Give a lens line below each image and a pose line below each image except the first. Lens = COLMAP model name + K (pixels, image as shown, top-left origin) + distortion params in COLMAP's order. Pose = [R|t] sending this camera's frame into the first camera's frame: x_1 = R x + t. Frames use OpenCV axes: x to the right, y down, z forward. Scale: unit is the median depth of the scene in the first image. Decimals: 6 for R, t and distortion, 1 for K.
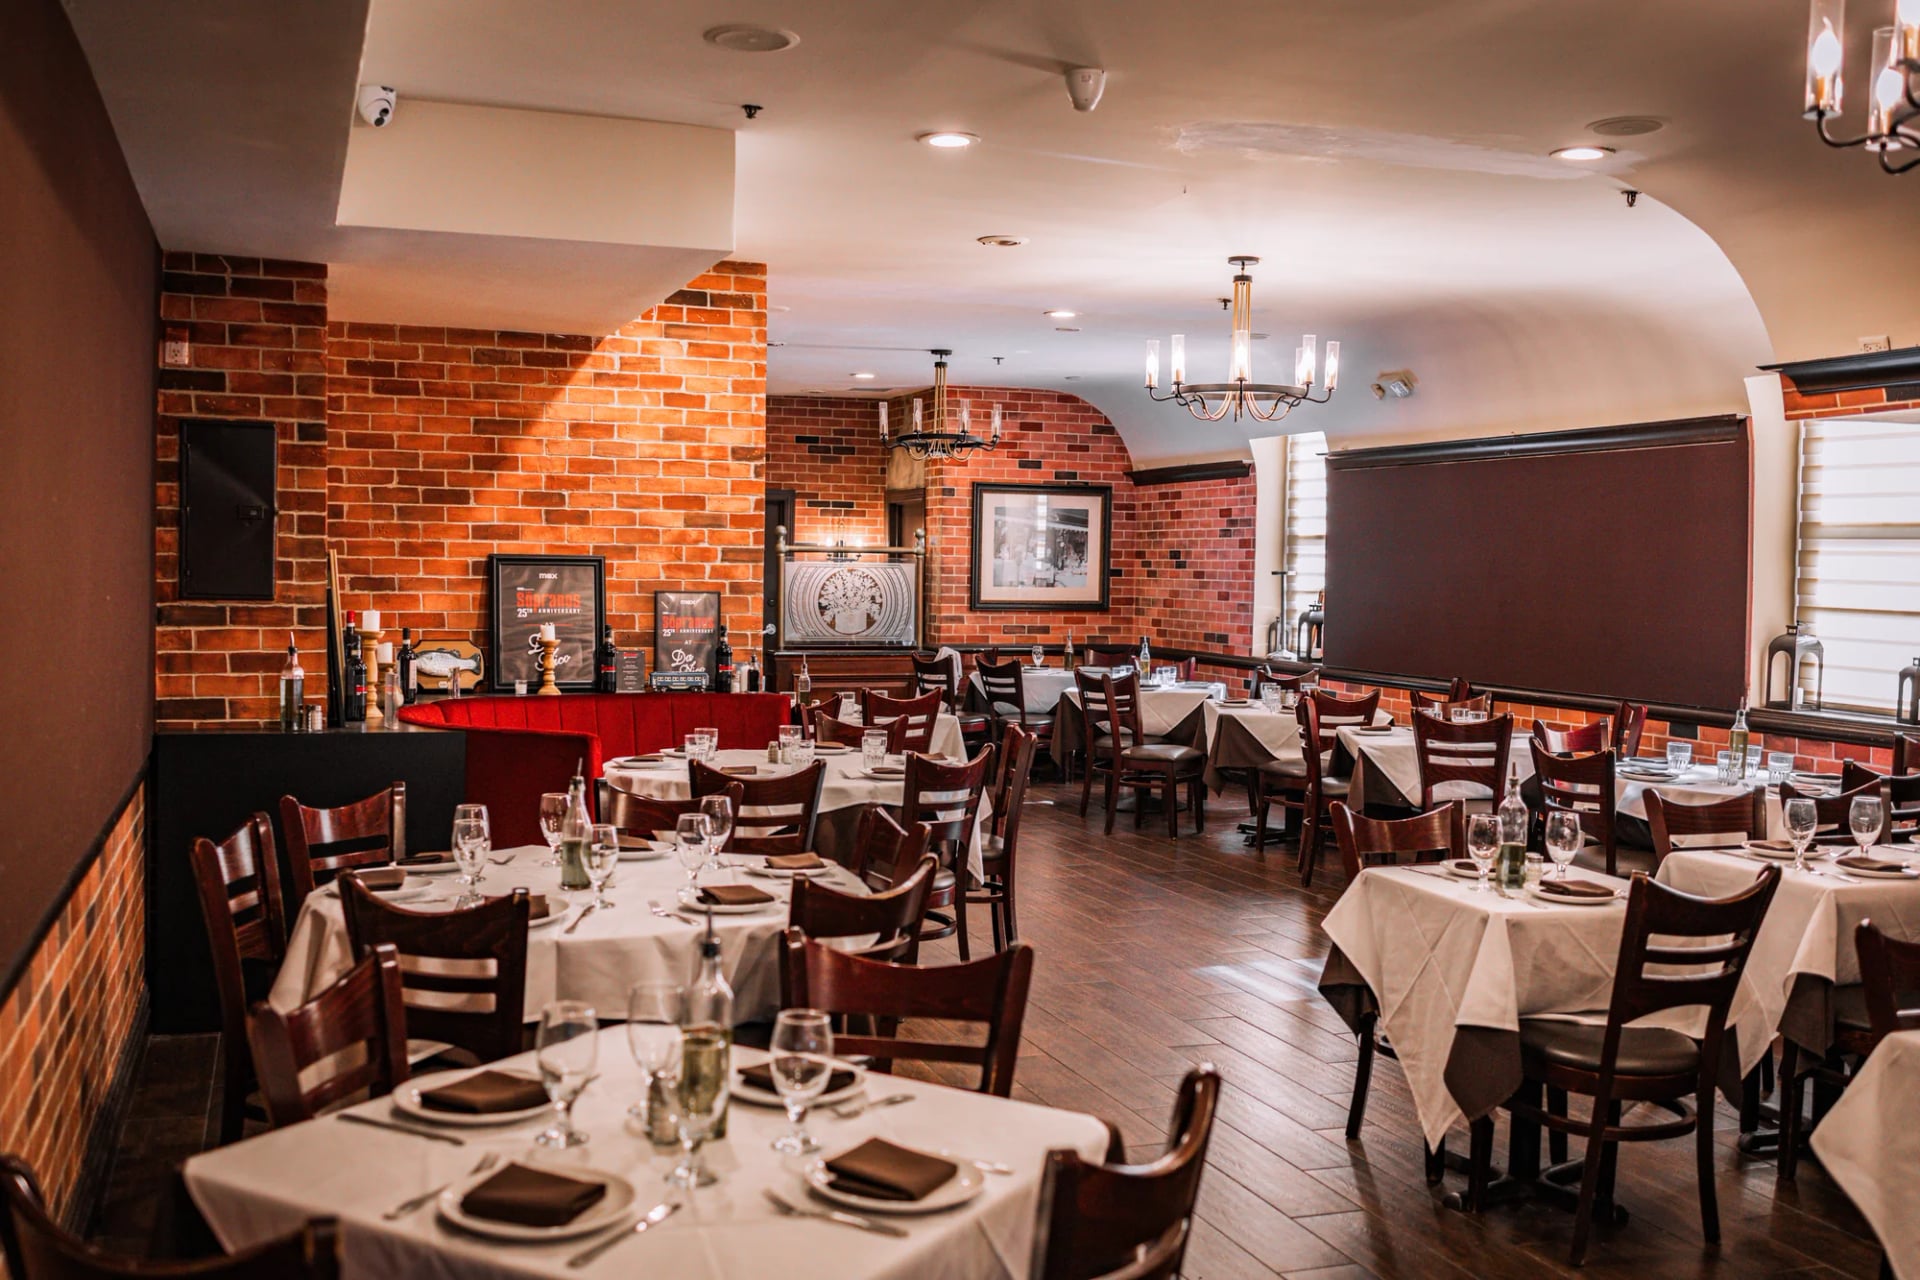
lens RADIAL K [[1895.4, 0, 960.0], [0, 1895.4, 645.1], [0, 0, 1]] dist [0.014111, 0.000000]
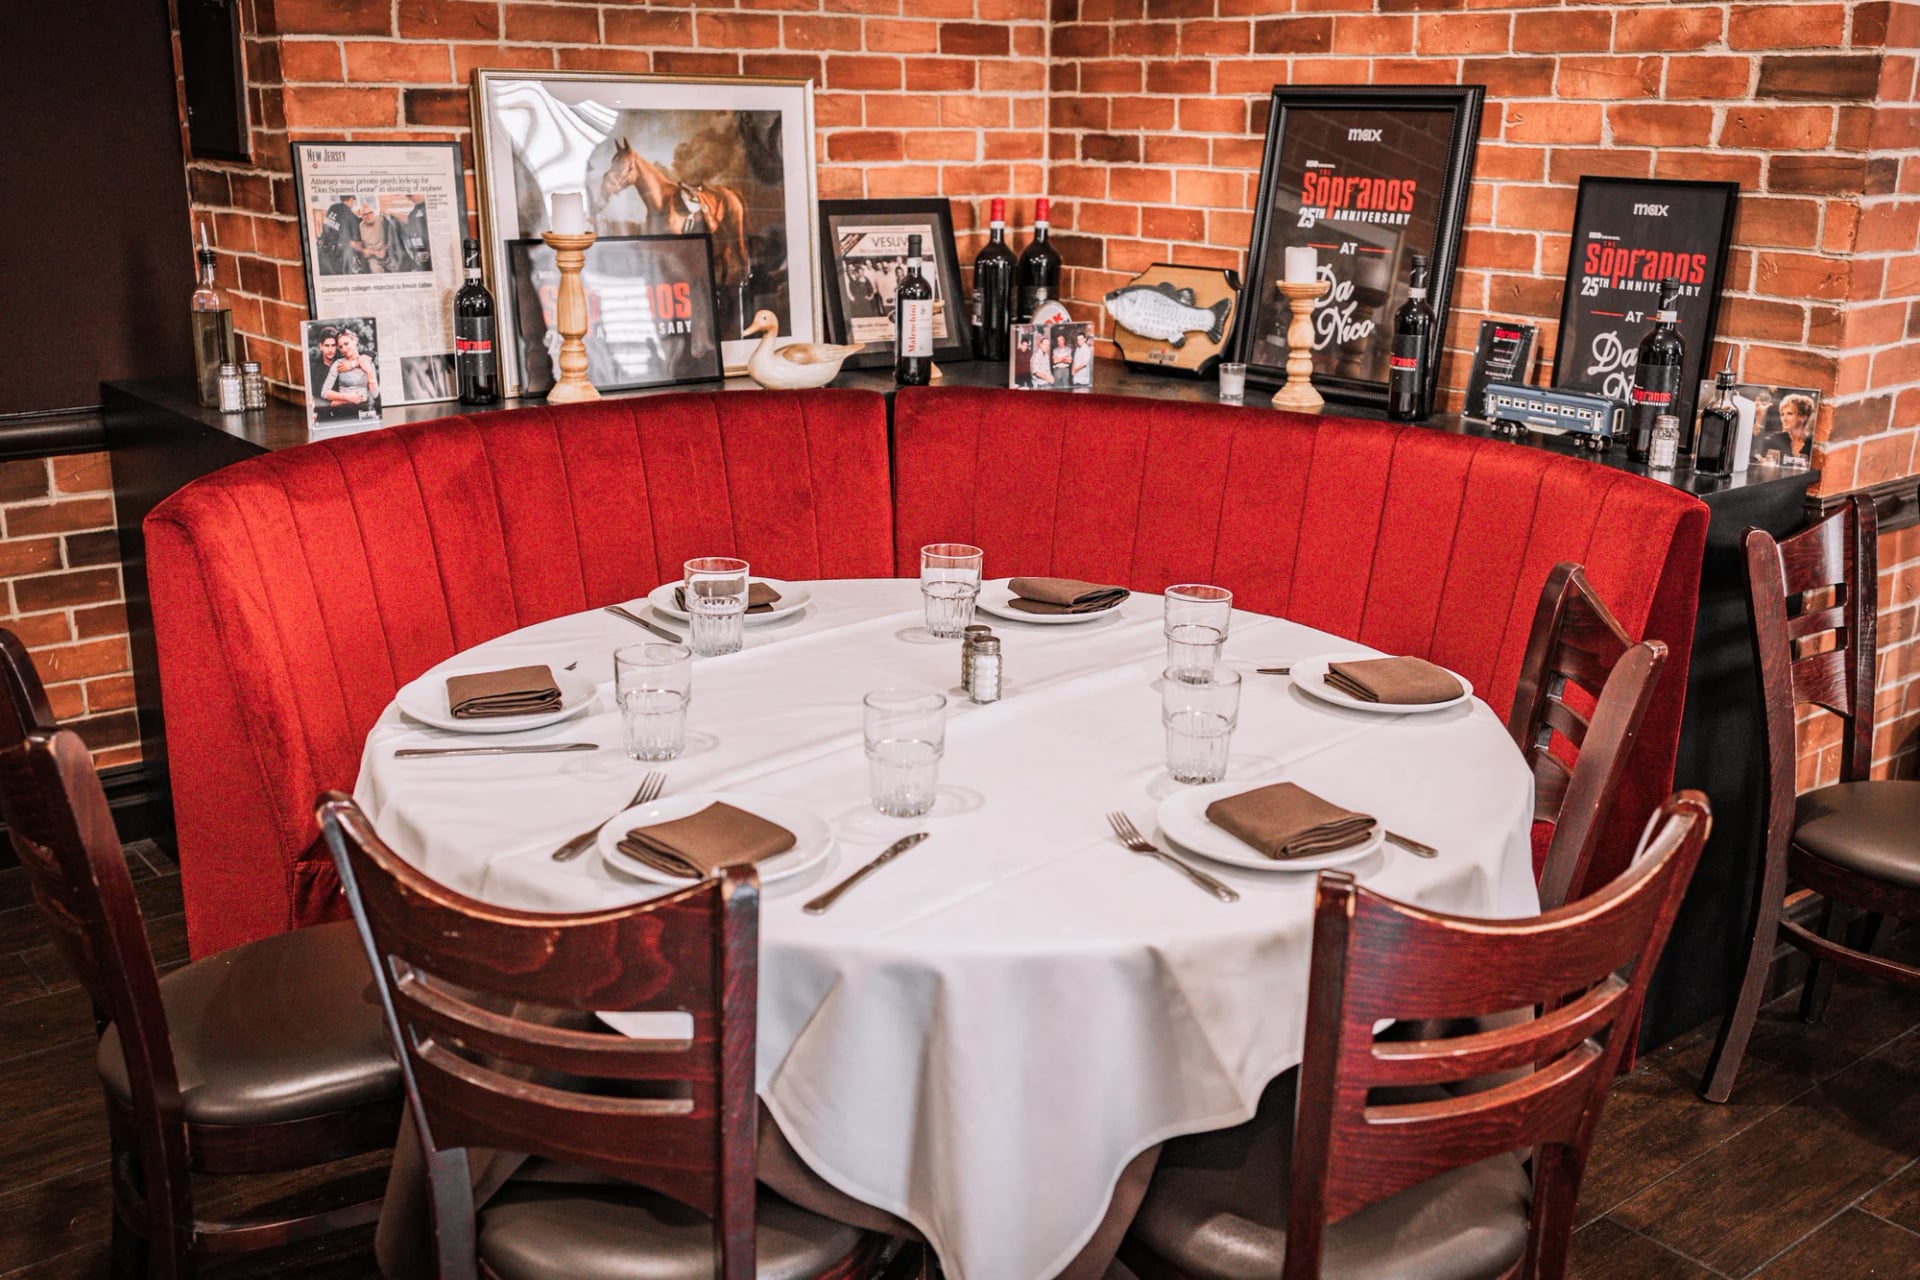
lens RADIAL K [[1895.4, 0, 966.8], [0, 1895.4, 645.0], [0, 0, 1]] dist [0.014111, 0.000000]
pose [[0.342594, 0.249455, -0.905760, 0.177857], [-0.046754, 0.967437, 0.248757, -0.026735], [0.938319, -0.042875, 0.343101, 0.742896]]
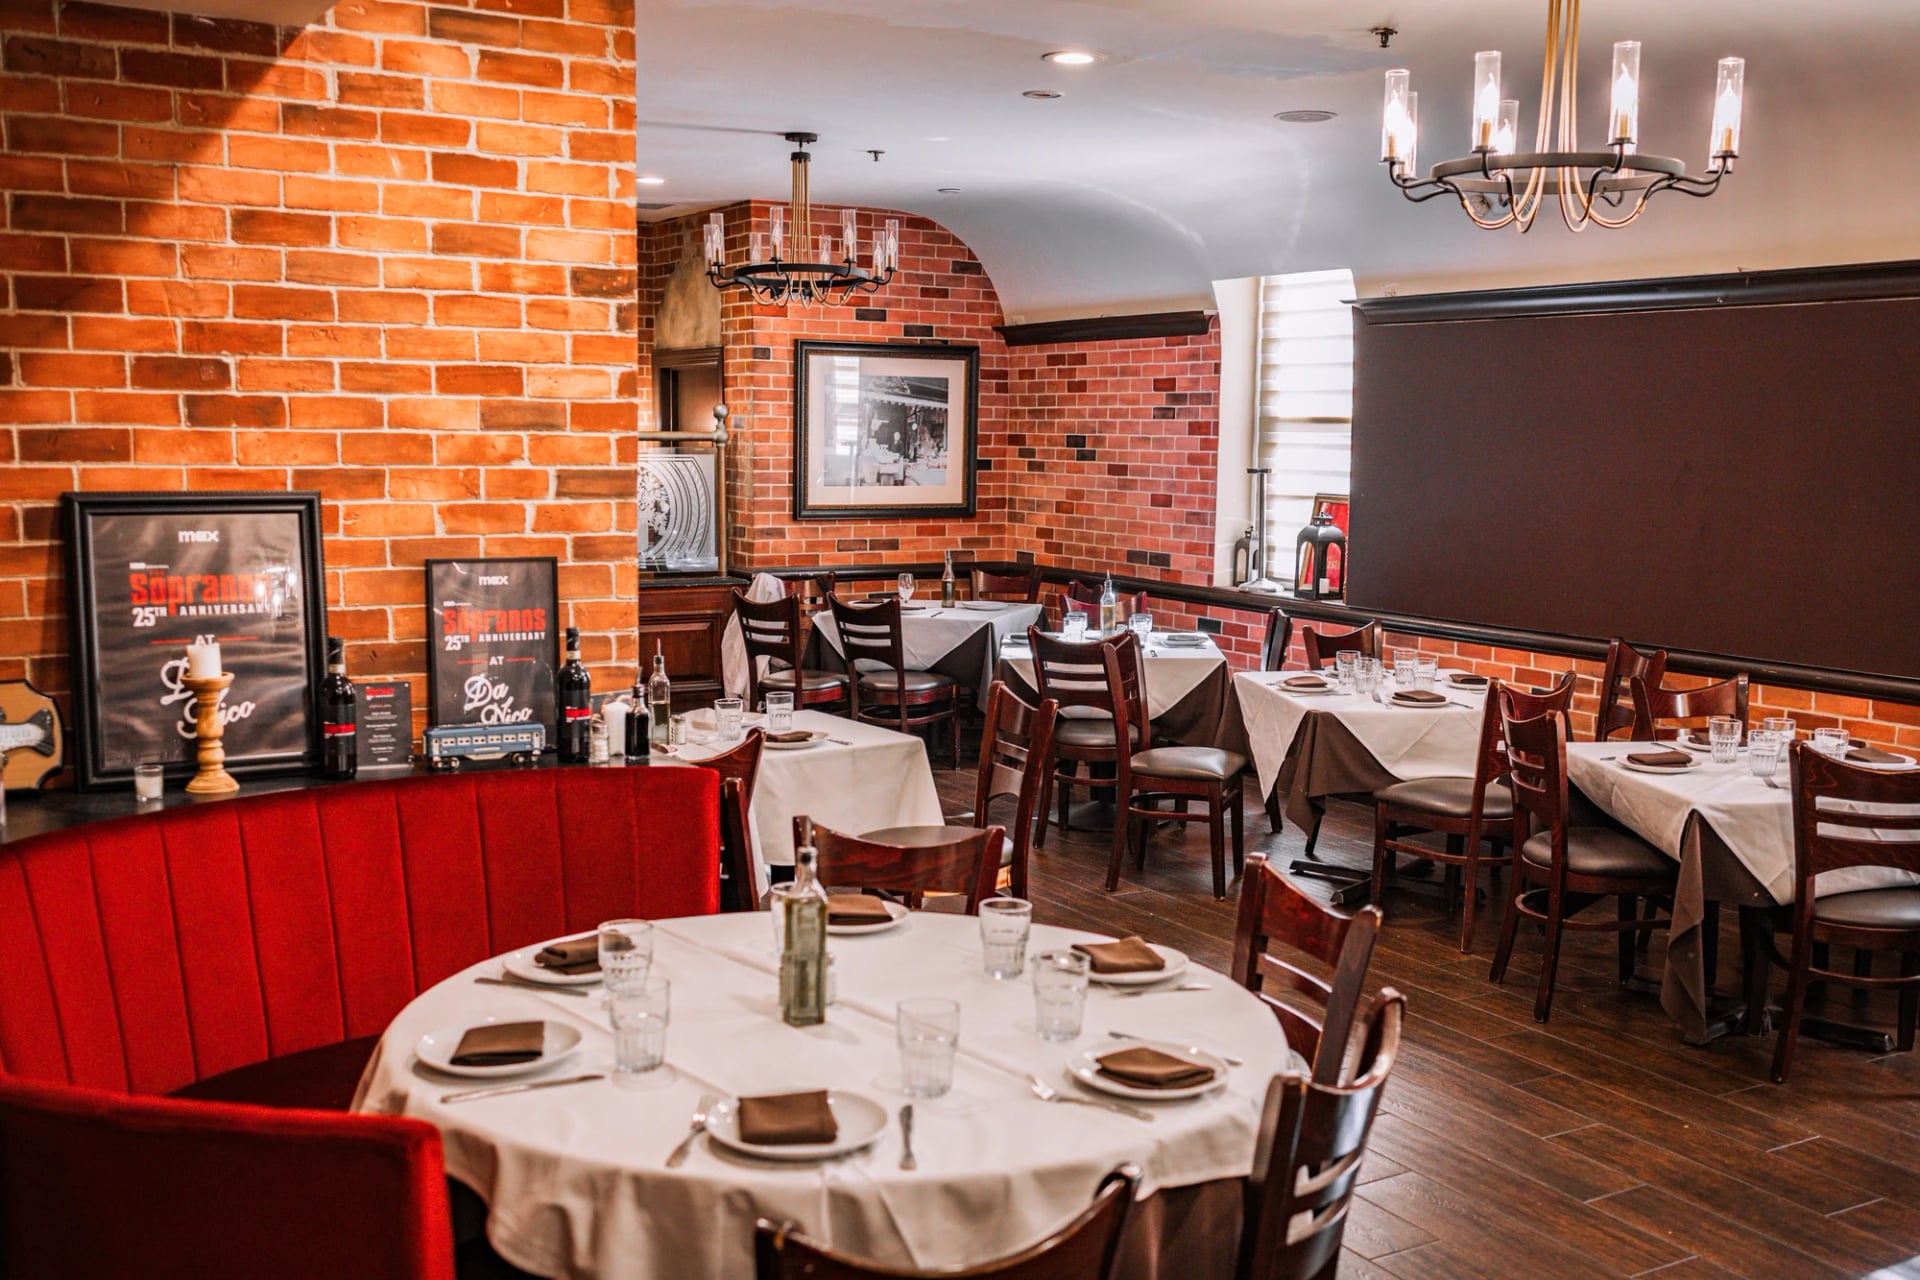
lens RADIAL K [[1895.4, 0, 955.5], [0, 1895.4, 639.3], [0, 0, 1]] dist [0.014111, 0.000000]
pose [[0.982257, -0.024334, 0.185957, -0.118143], [0.010993, 0.997312, 0.072442, -0.042382], [-0.187220, -0.069113, 0.979884, 0.488999]]
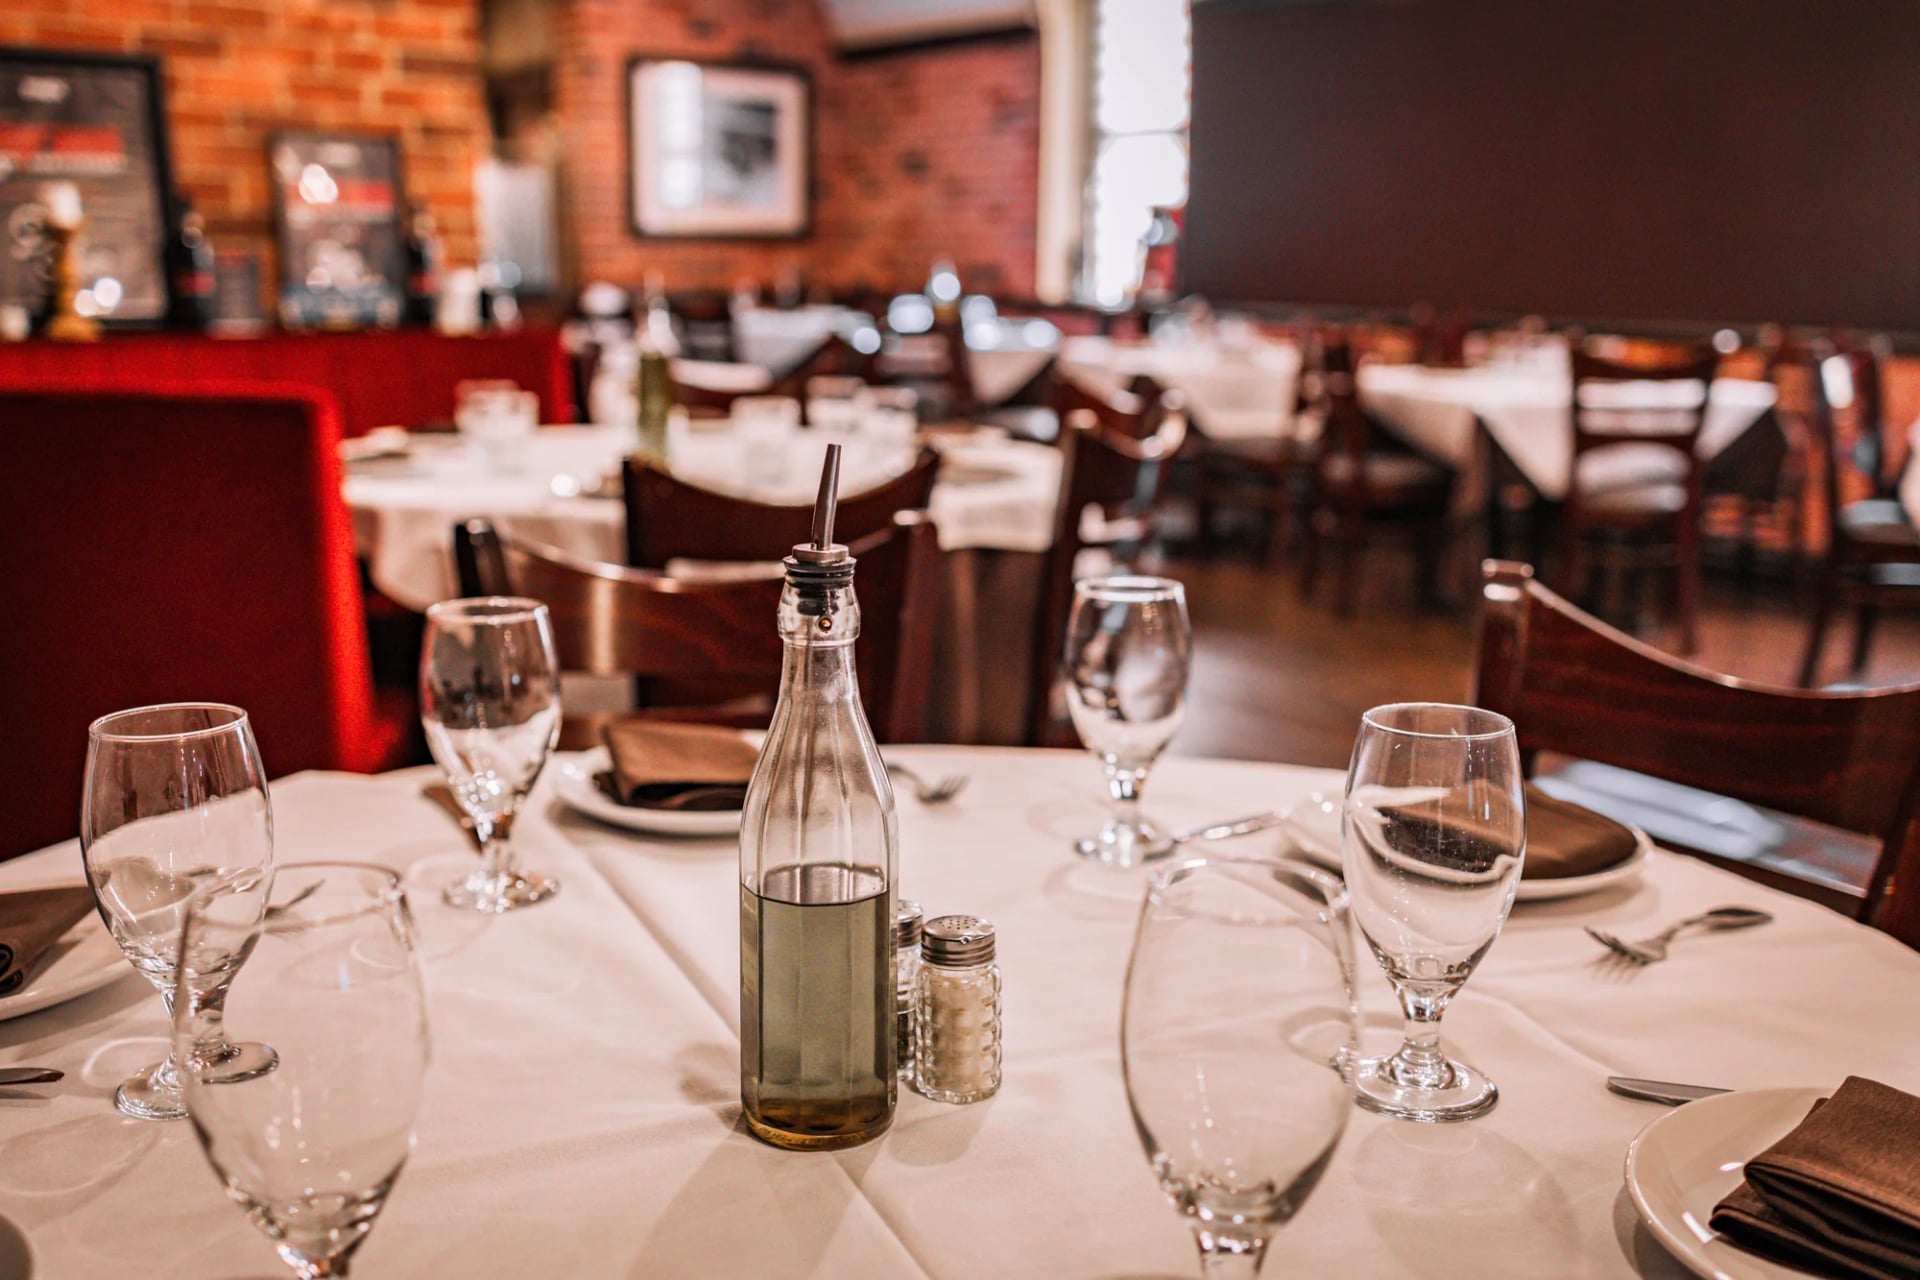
lens RADIAL K [[1895.4, 0, 952.8], [0, 1895.4, 627.0], [0, 0, 1]] dist [0.014111, 0.000000]
pose [[0.963715, -0.058452, 0.260456, -0.125816], [0.016988, 0.987183, 0.158687, 0.025273], [-0.266394, -0.148505, 0.952355, 0.446343]]
